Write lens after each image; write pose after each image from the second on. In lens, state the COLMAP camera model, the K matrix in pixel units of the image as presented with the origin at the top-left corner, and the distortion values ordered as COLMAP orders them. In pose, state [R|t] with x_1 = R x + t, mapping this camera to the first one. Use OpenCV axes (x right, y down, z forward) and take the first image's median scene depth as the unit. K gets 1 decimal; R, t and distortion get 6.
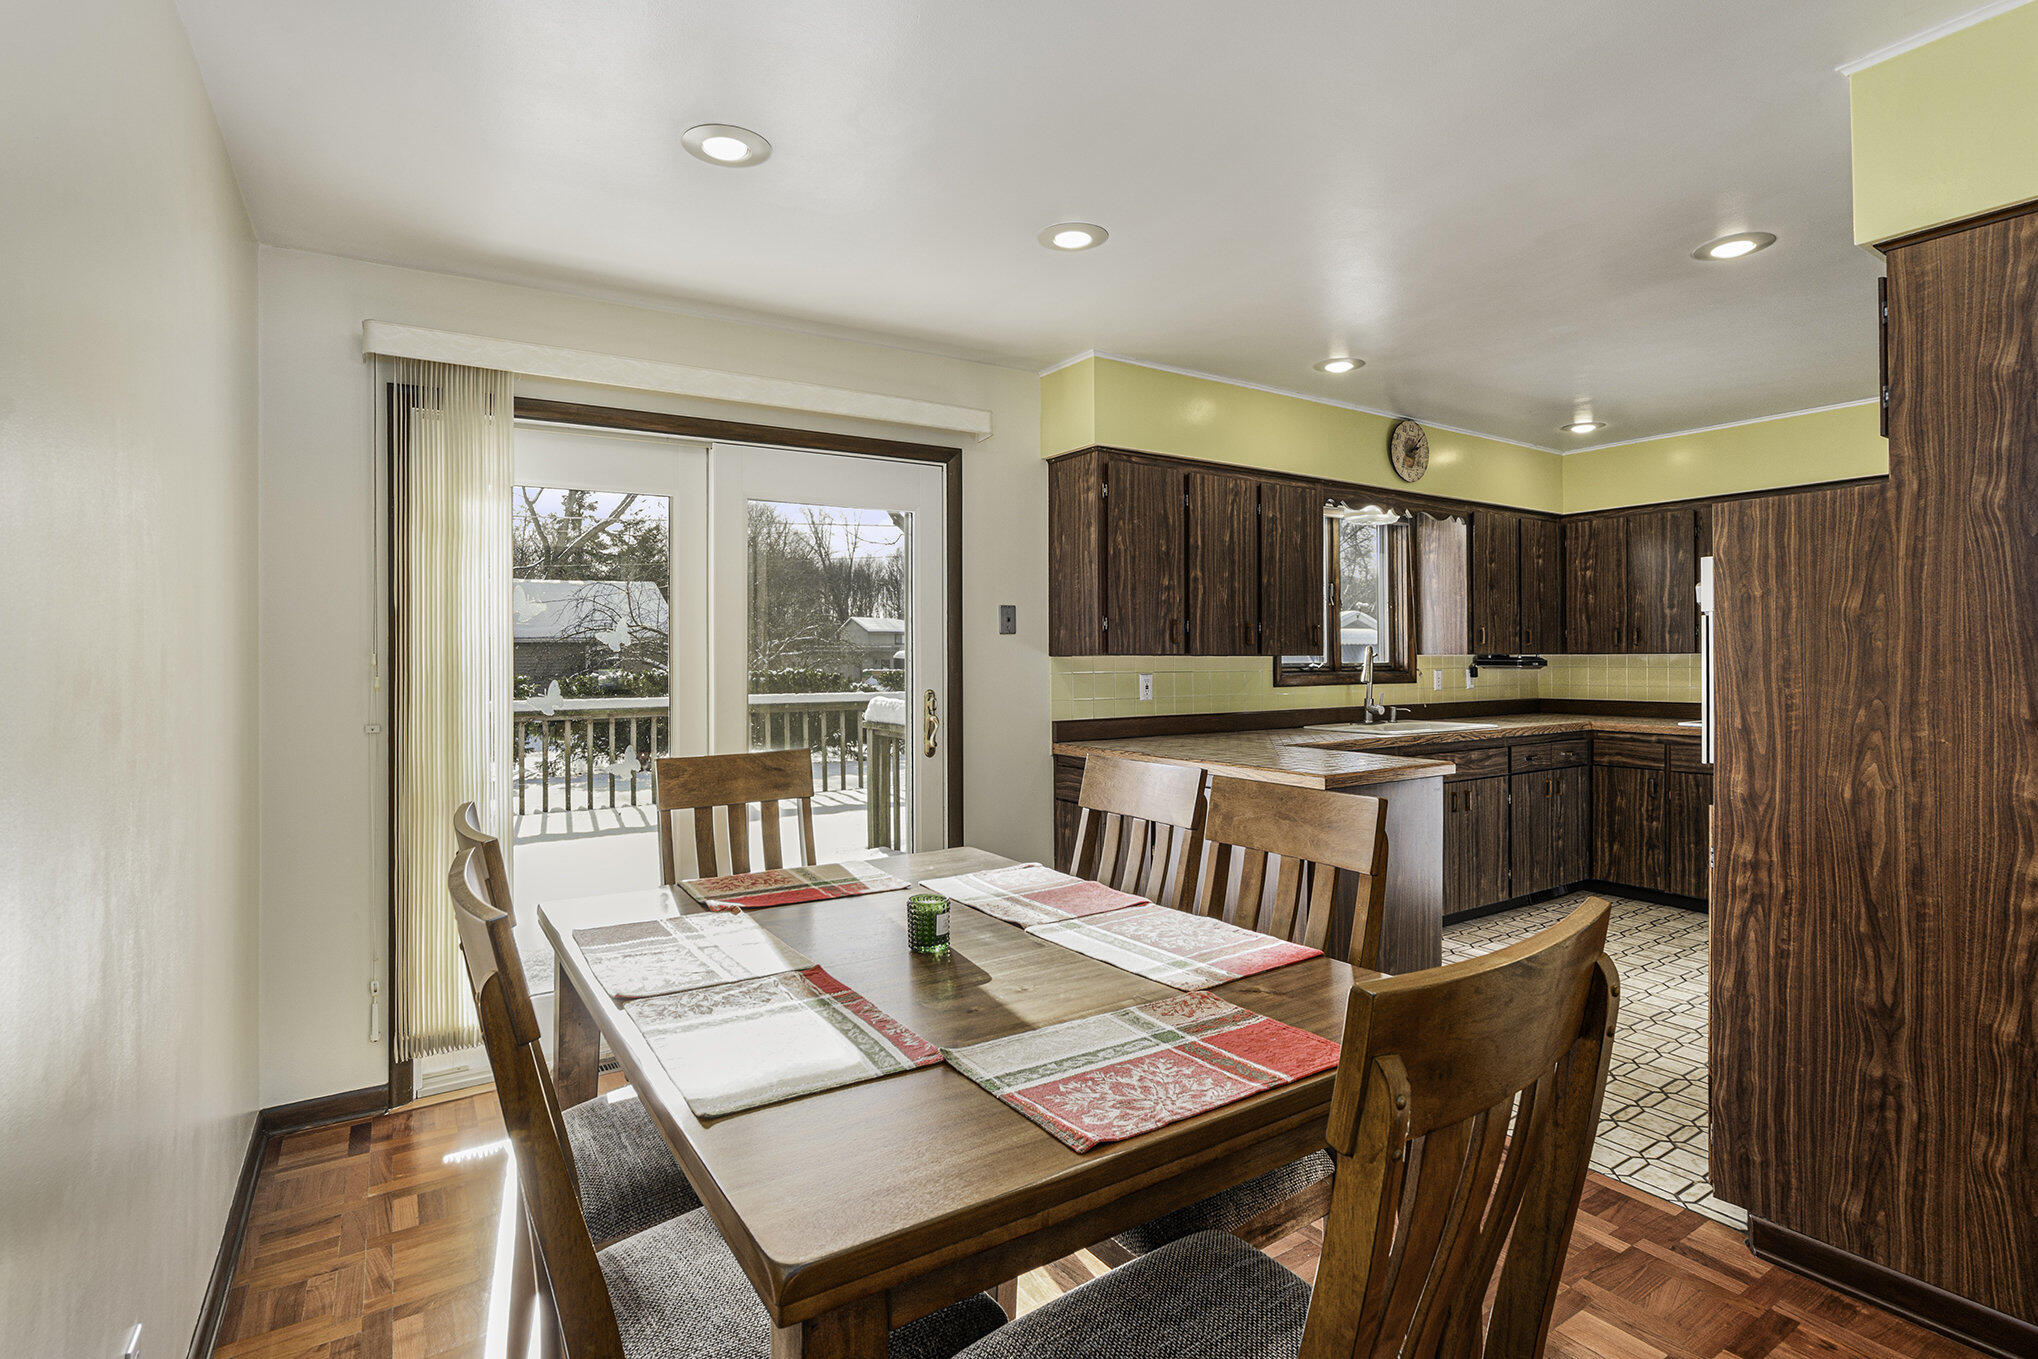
lens RADIAL K [[979.0, 0, 1036.2], [0, 979.0, 593.4], [0, 0, 1]] dist [-0.026953, 0.002997]
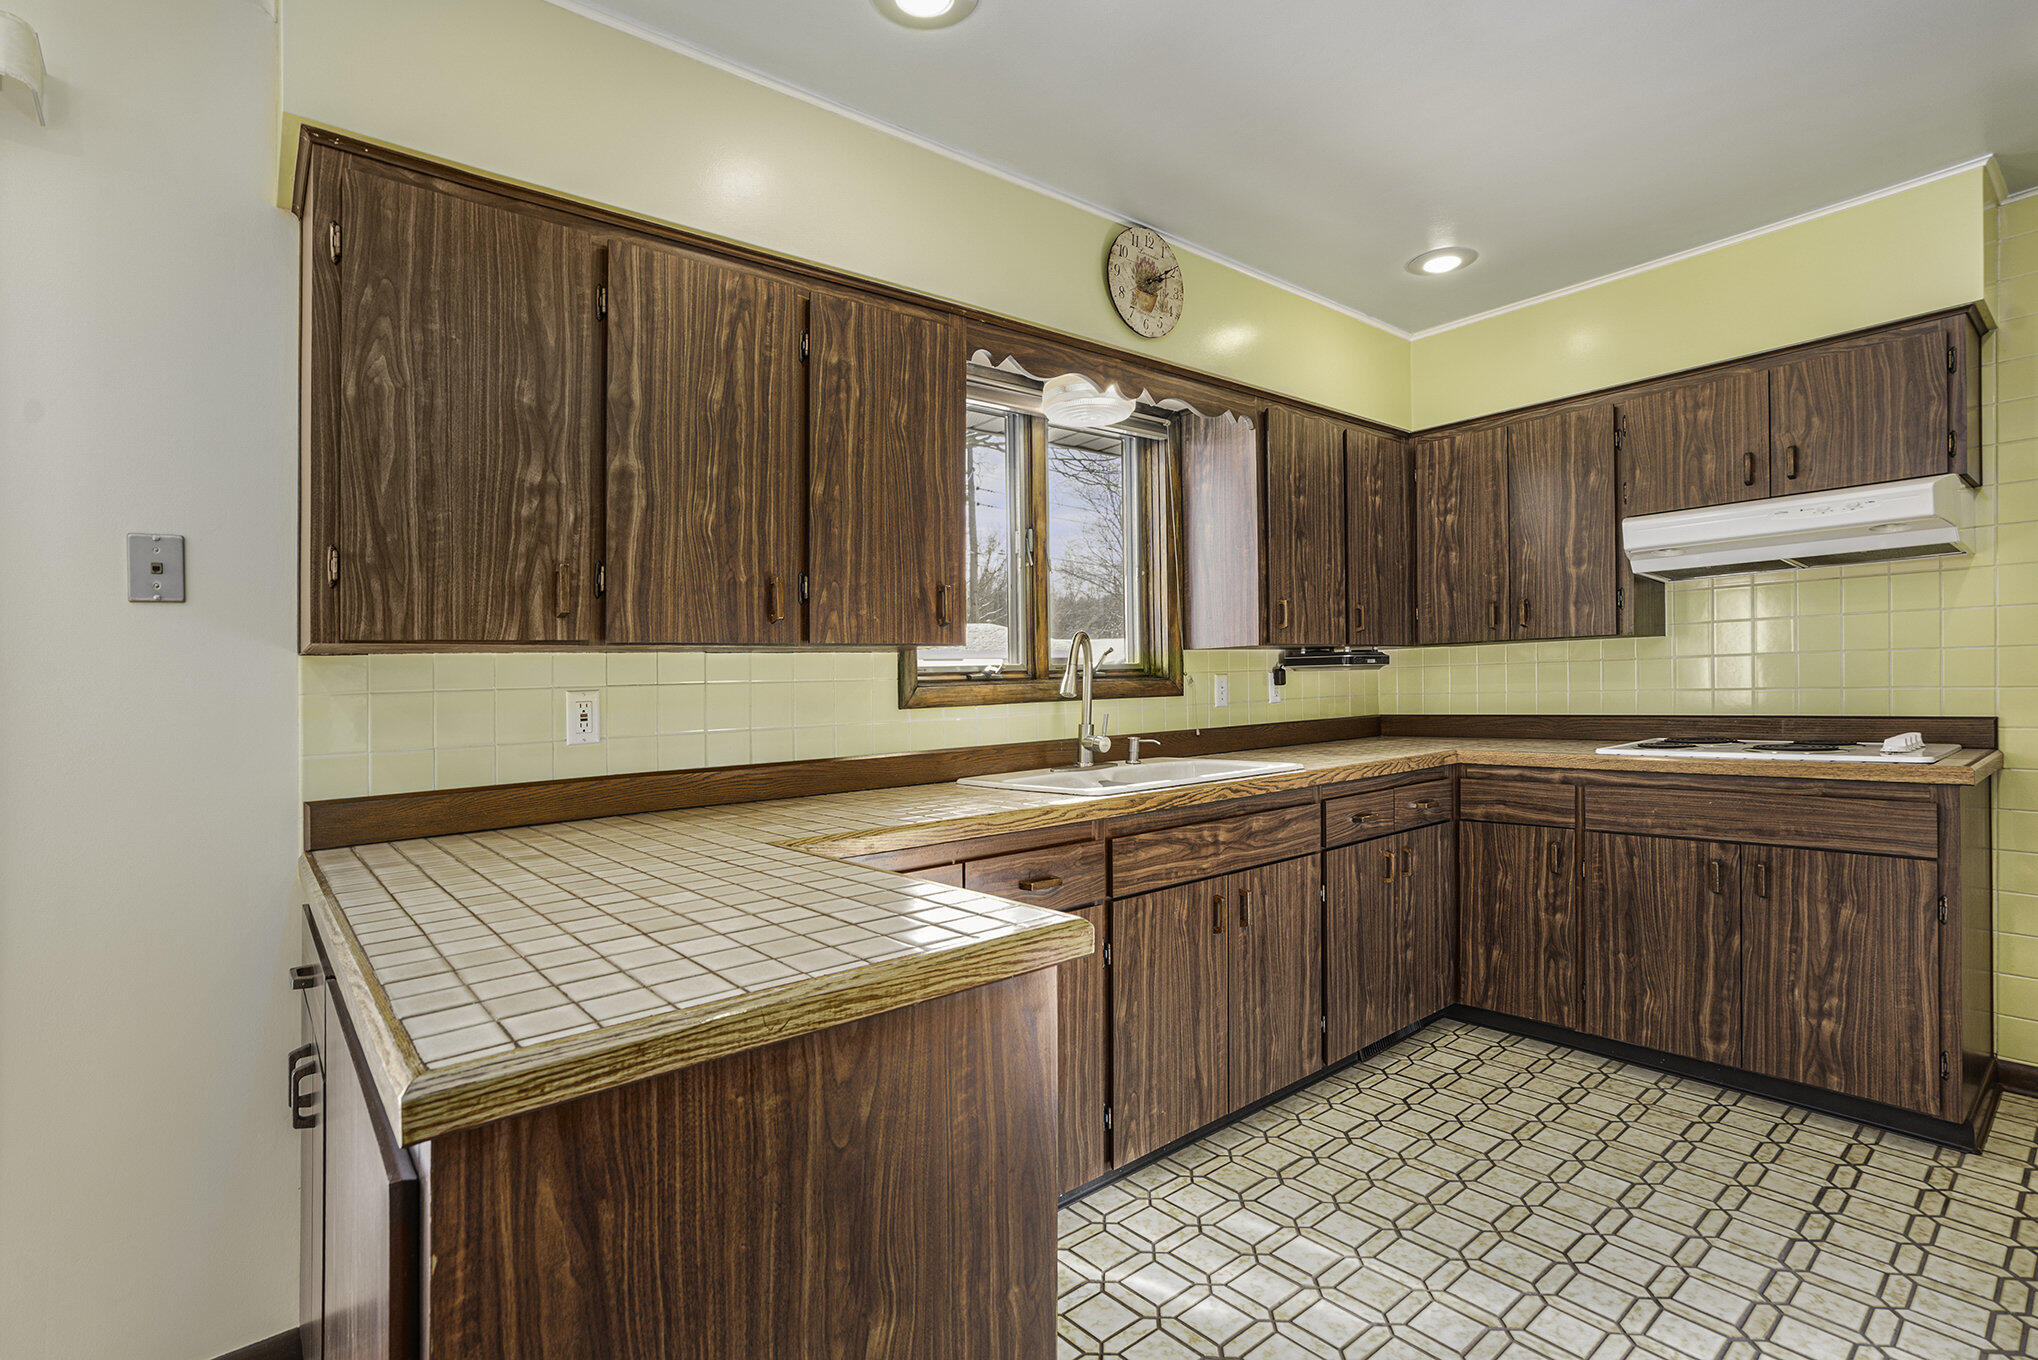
lens RADIAL K [[979.0, 0, 1010.0], [0, 979.0, 660.2], [0, 0, 1]] dist [-0.026953, 0.002997]
pose [[0.994622, -0.024979, 0.100514, 0.243756], [0.021047, 0.998978, 0.039994, 0.047014], [-0.101411, -0.037663, 0.994131, 0.443055]]
